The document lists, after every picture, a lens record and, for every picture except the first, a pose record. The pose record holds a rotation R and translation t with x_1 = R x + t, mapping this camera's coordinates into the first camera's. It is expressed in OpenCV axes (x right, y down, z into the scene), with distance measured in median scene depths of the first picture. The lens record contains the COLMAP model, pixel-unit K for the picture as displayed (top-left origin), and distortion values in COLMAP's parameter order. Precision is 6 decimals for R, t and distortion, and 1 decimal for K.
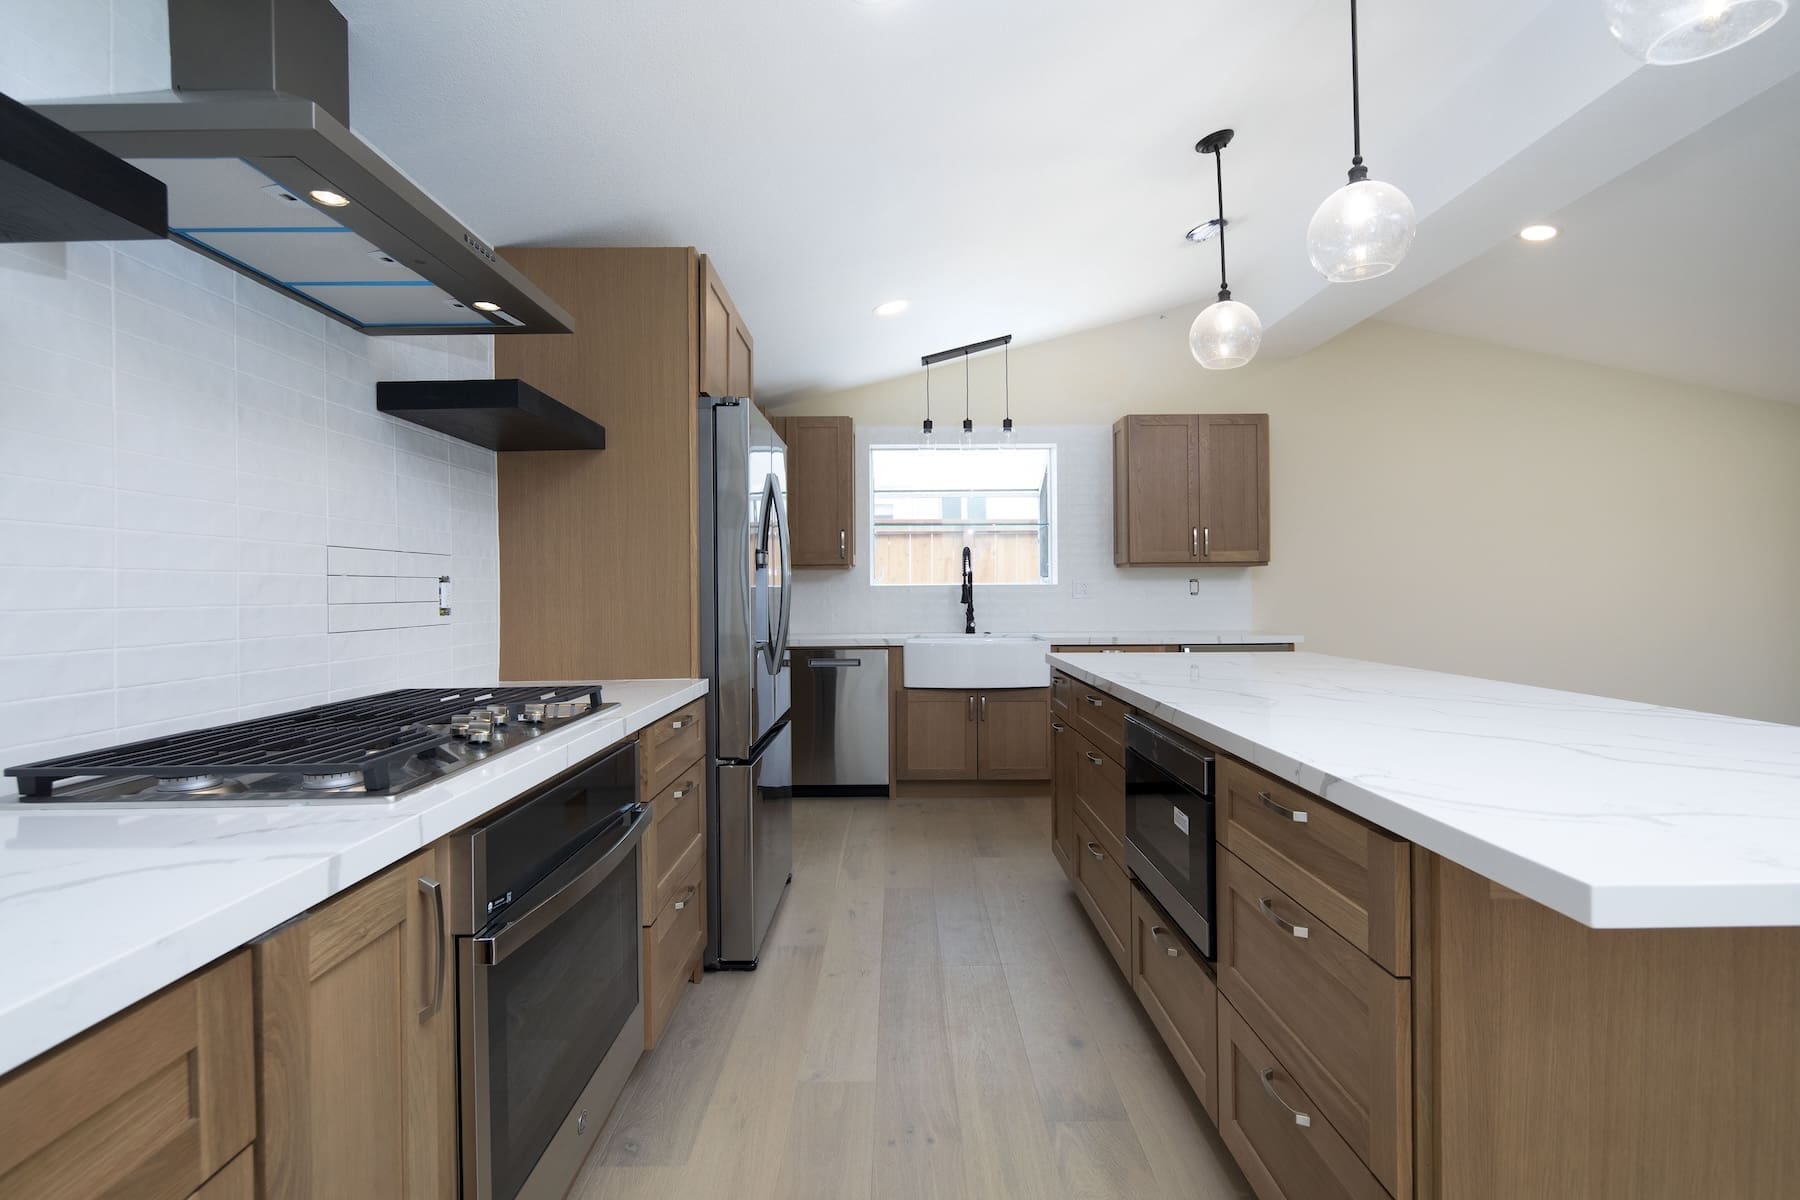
lens RADIAL K [[845.0, 0, 898.6], [0, 845.0, 599.8], [0, 0, 1]] dist [-0.004578, -0.000301]
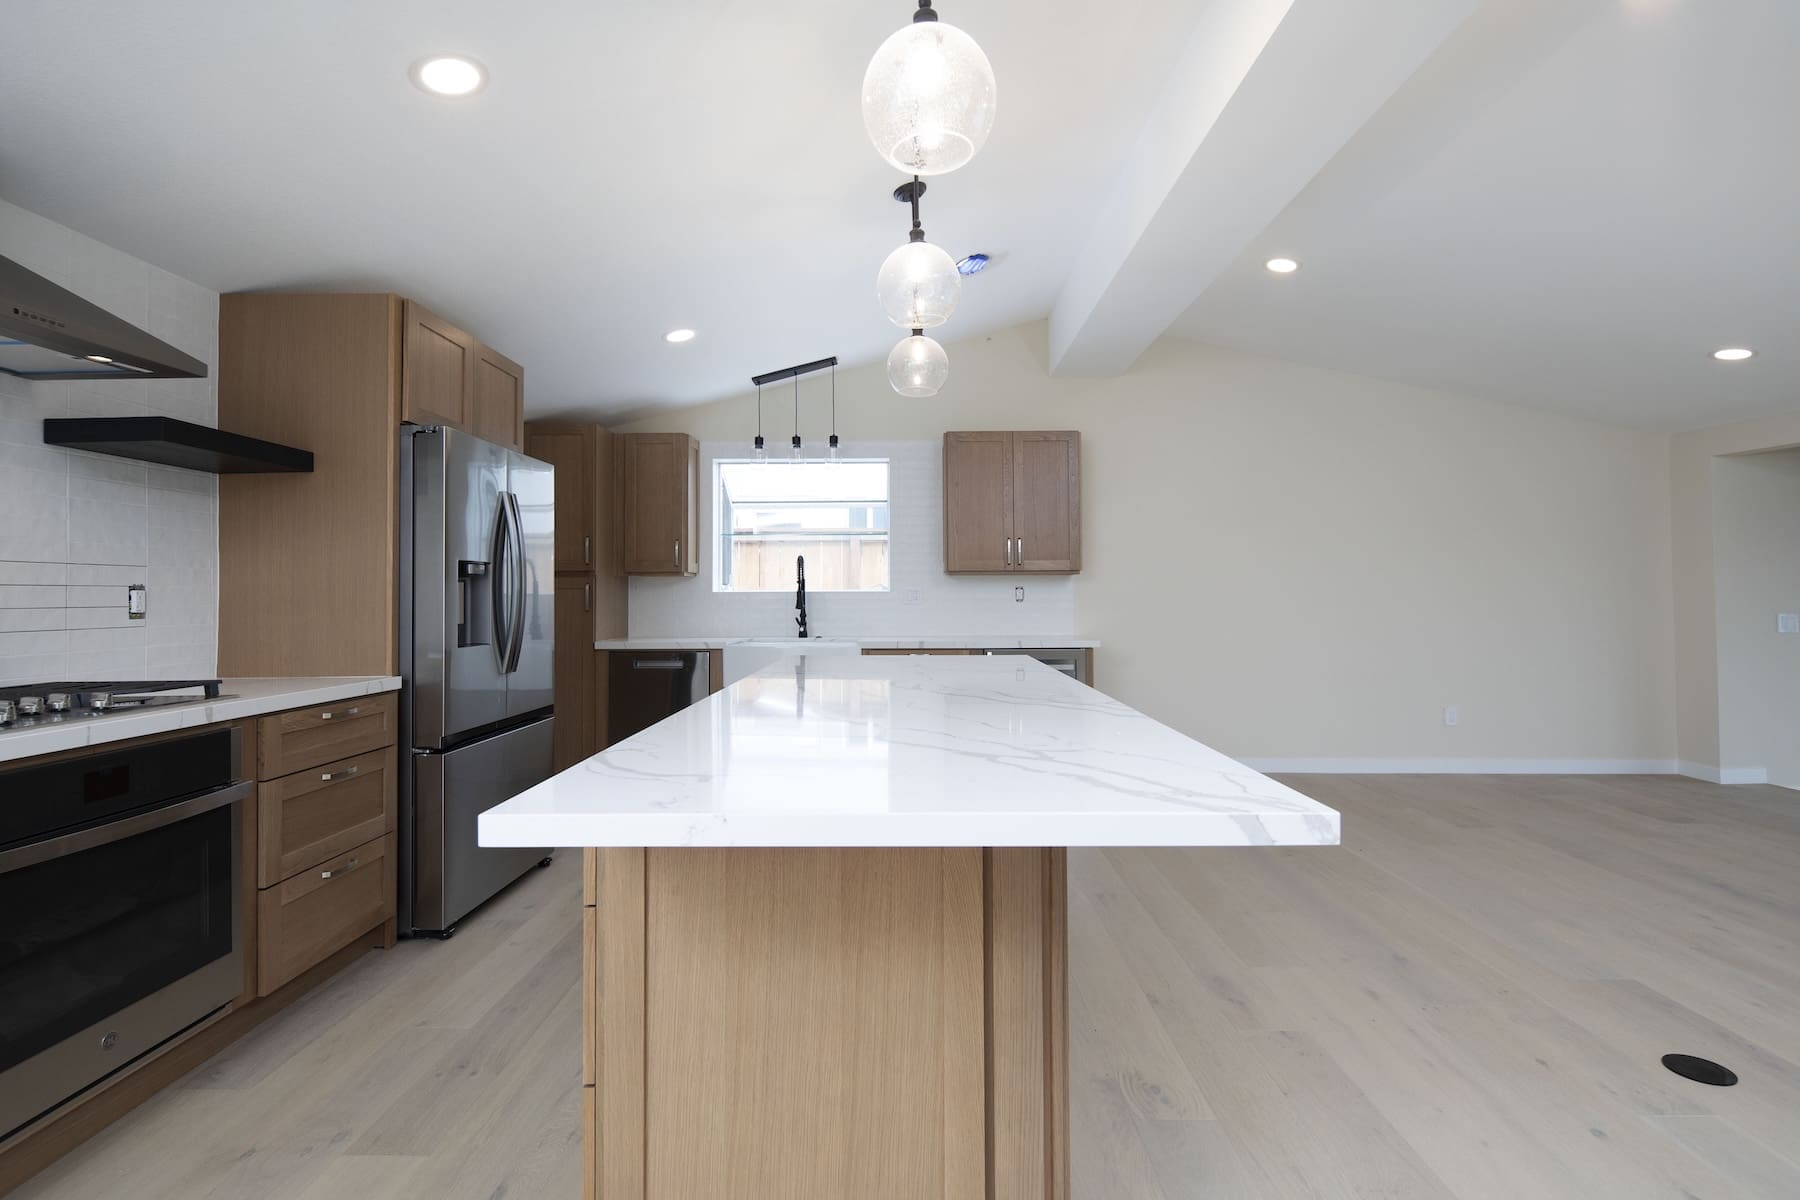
lens RADIAL K [[845.0, 0, 902.8], [0, 845.0, 589.1], [0, 0, 1]] dist [-0.004578, -0.000301]
pose [[0.999952, 0.002546, -0.009423, 0.240153], [-0.002719, 0.999826, -0.018430, -0.001763], [0.009374, 0.018454, 0.999786, -0.061958]]
